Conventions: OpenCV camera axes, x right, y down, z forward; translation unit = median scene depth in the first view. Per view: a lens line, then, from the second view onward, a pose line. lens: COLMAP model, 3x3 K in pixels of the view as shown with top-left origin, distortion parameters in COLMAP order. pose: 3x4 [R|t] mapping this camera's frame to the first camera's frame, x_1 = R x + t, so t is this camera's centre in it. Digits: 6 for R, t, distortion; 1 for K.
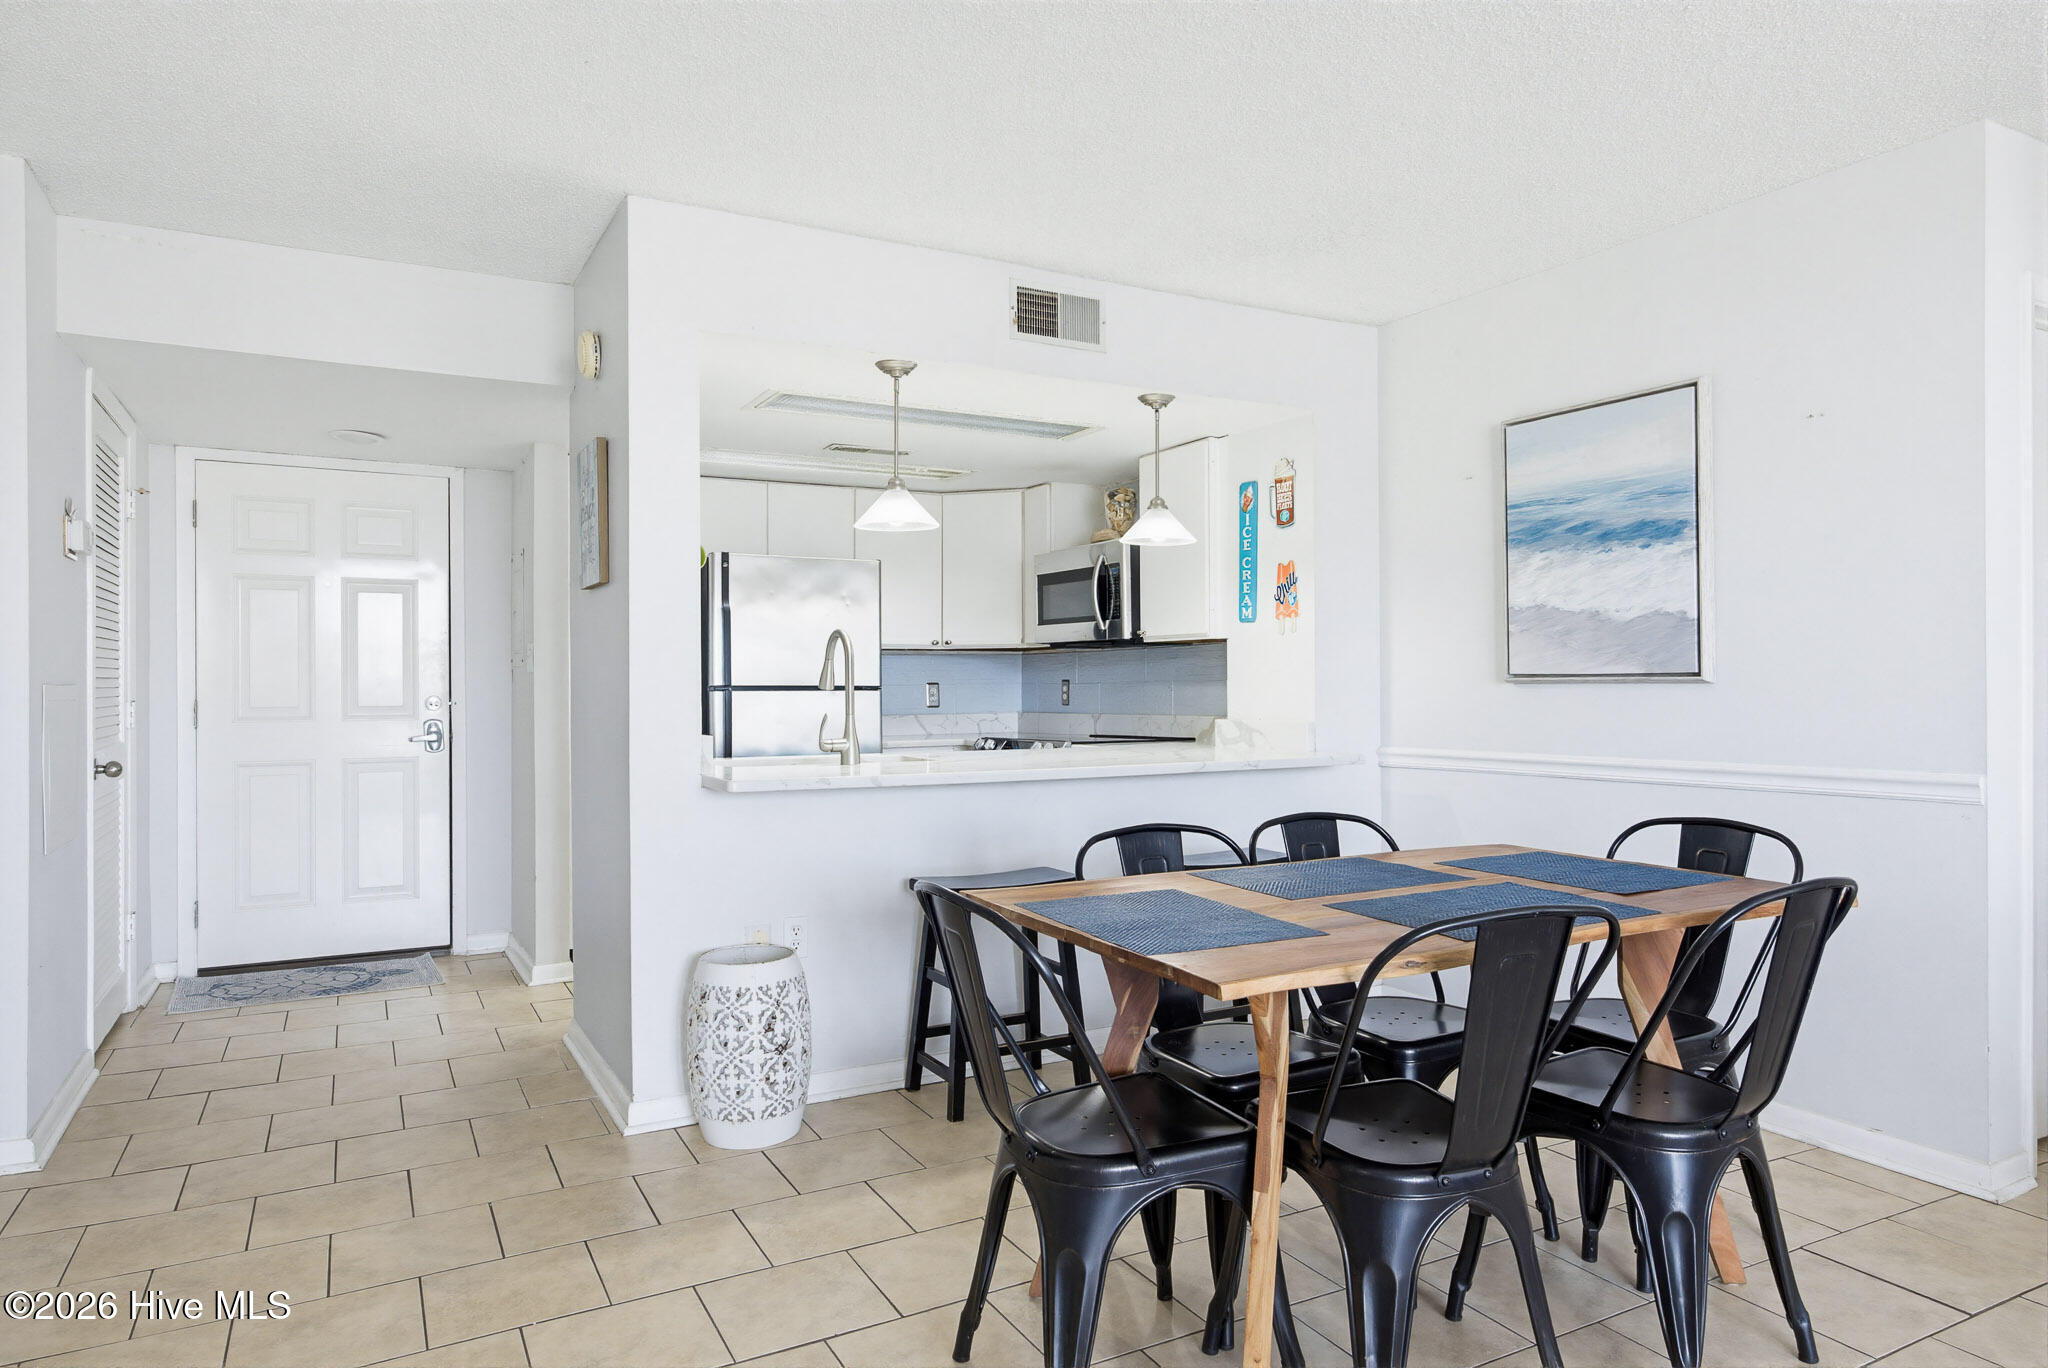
lens RADIAL K [[1253.6, 0, 1024.0], [0, 1253.6, 684.0], [0, 0, 1]] dist [-0.041486, 0.065219]
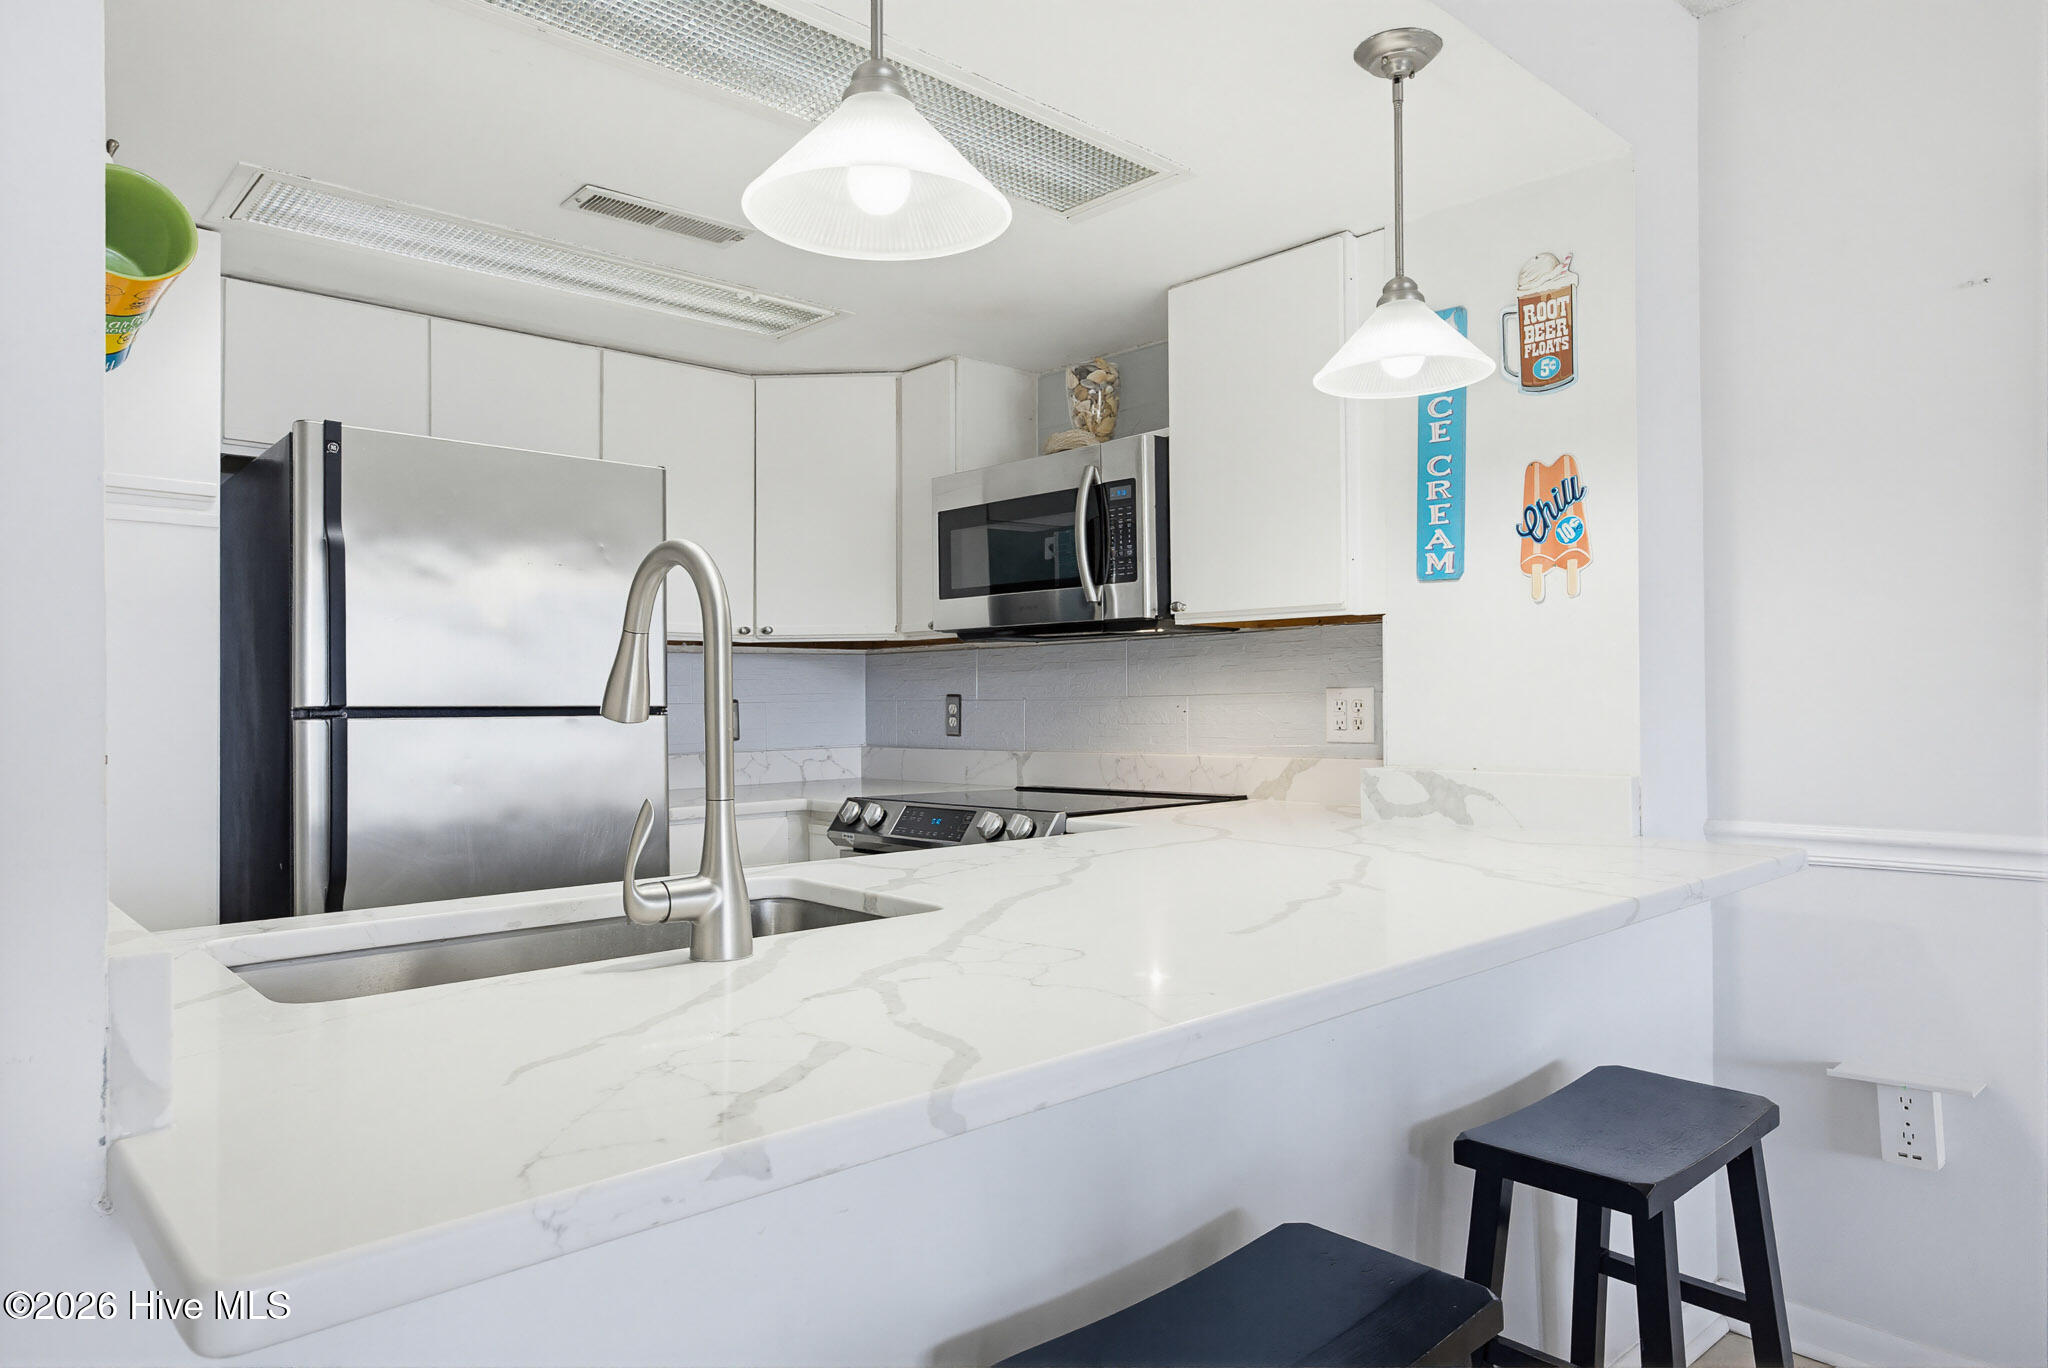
lens RADIAL K [[1253.6, 0, 1024.0], [0, 1253.6, 684.0], [0, 0, 1]] dist [-0.041486, 0.065219]
pose [[0.969369, 0.000678, 0.245609, -0.136574], [0.002505, 0.999917, -0.012648, -0.000914], [-0.245597, 0.012876, 0.969287, 0.646531]]
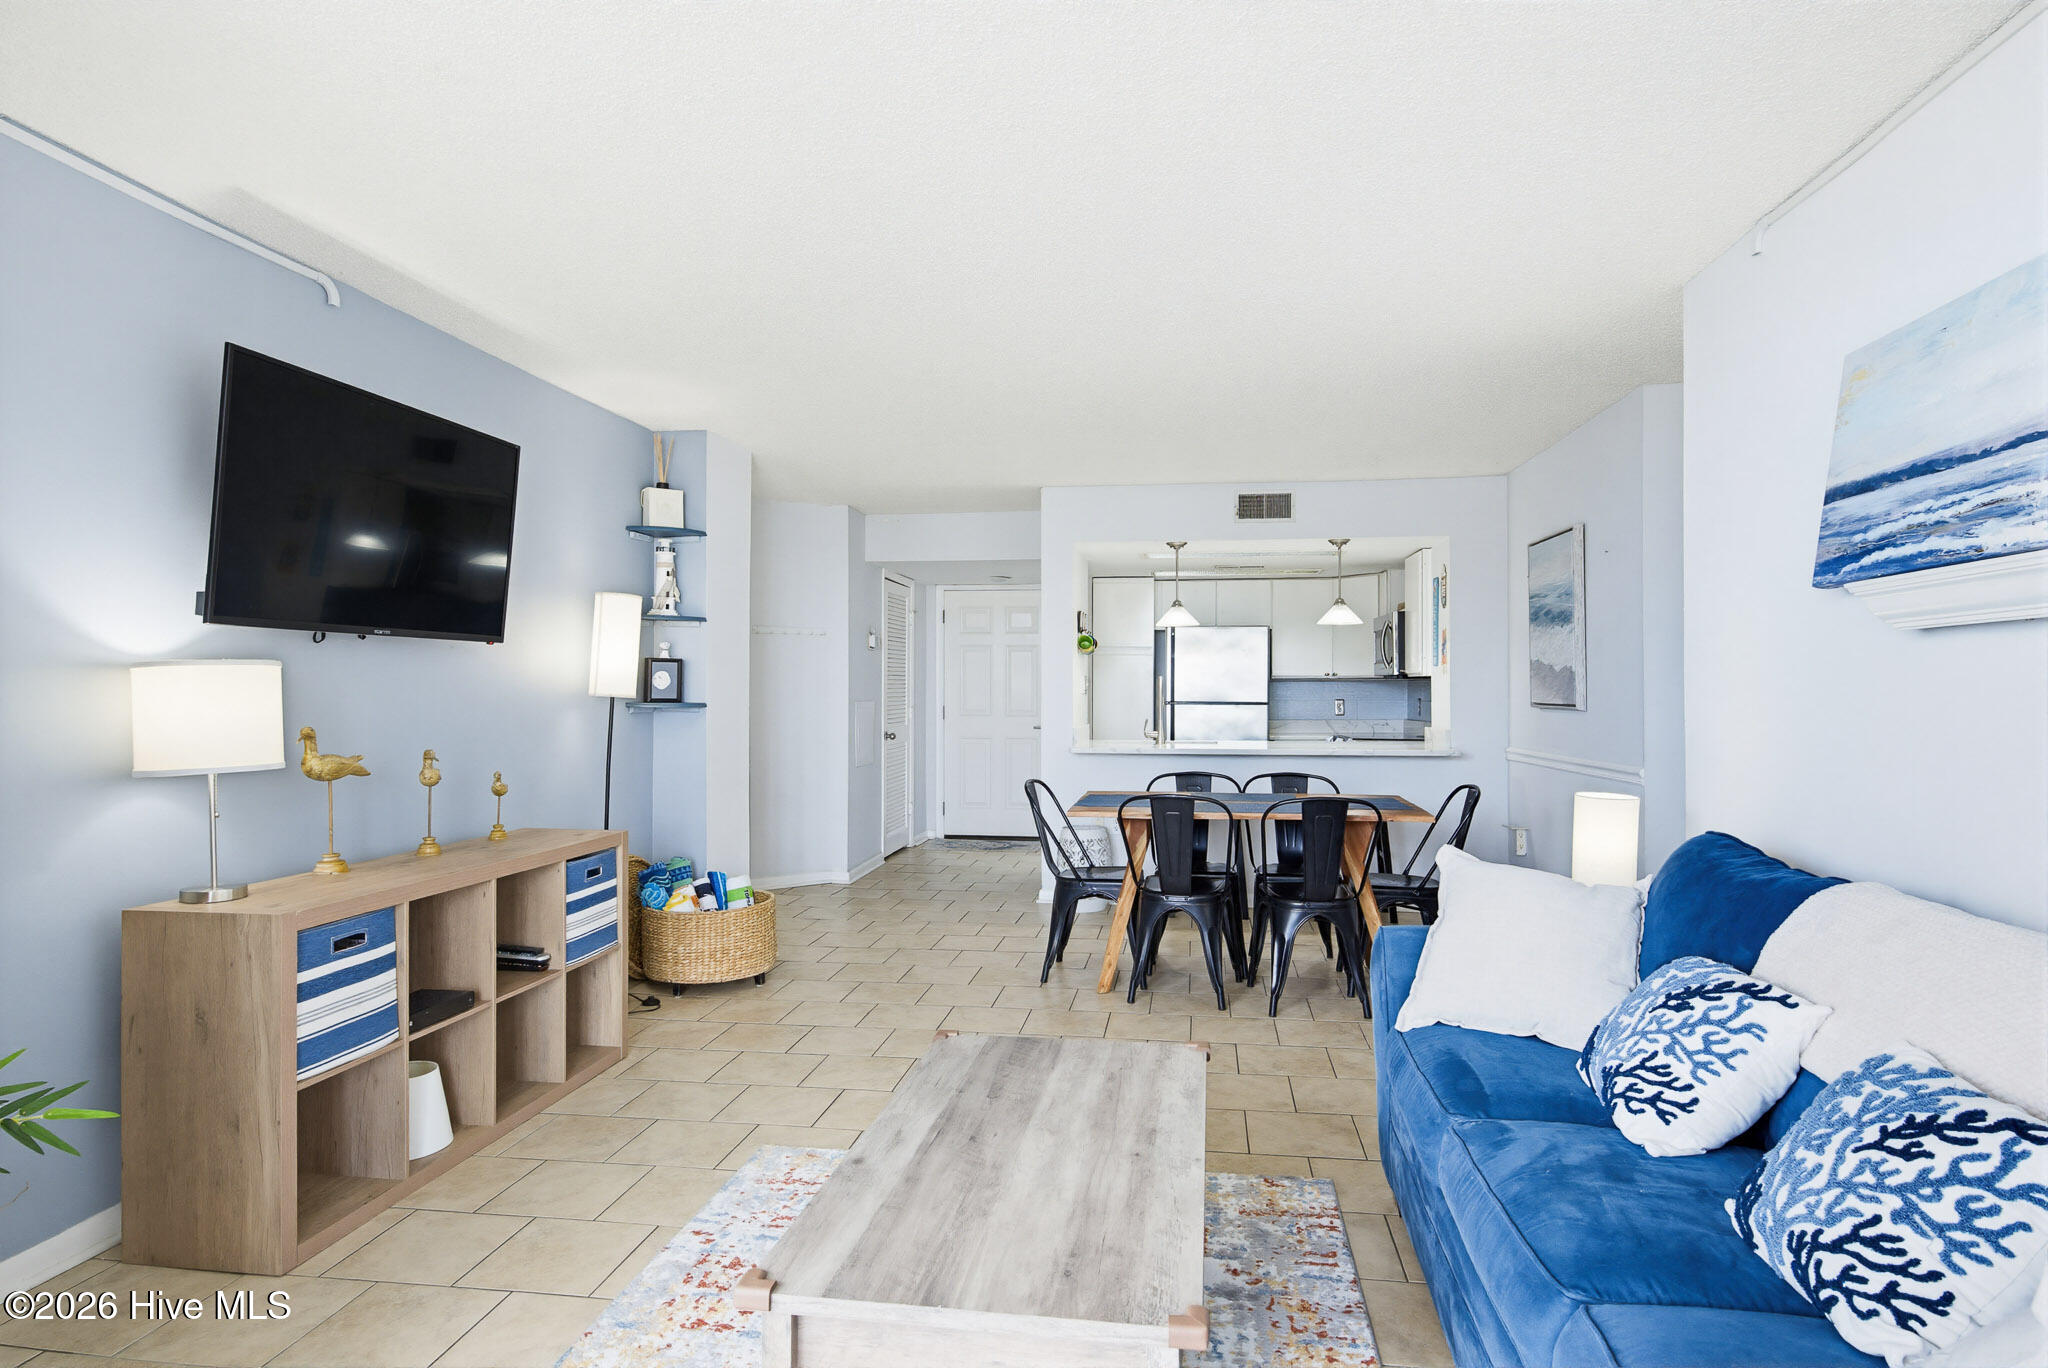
lens RADIAL K [[1118.5, 0, 1024.0], [0, 1118.5, 684.0], [0, 0, 1]] dist [0.001047, 0.000617]
pose [[0.799132, 0.002227, -0.601151, 0.731022], [-0.003633, 0.999993, -0.001125, -0.027865], [0.601145, 0.003084, 0.799134, -0.532772]]
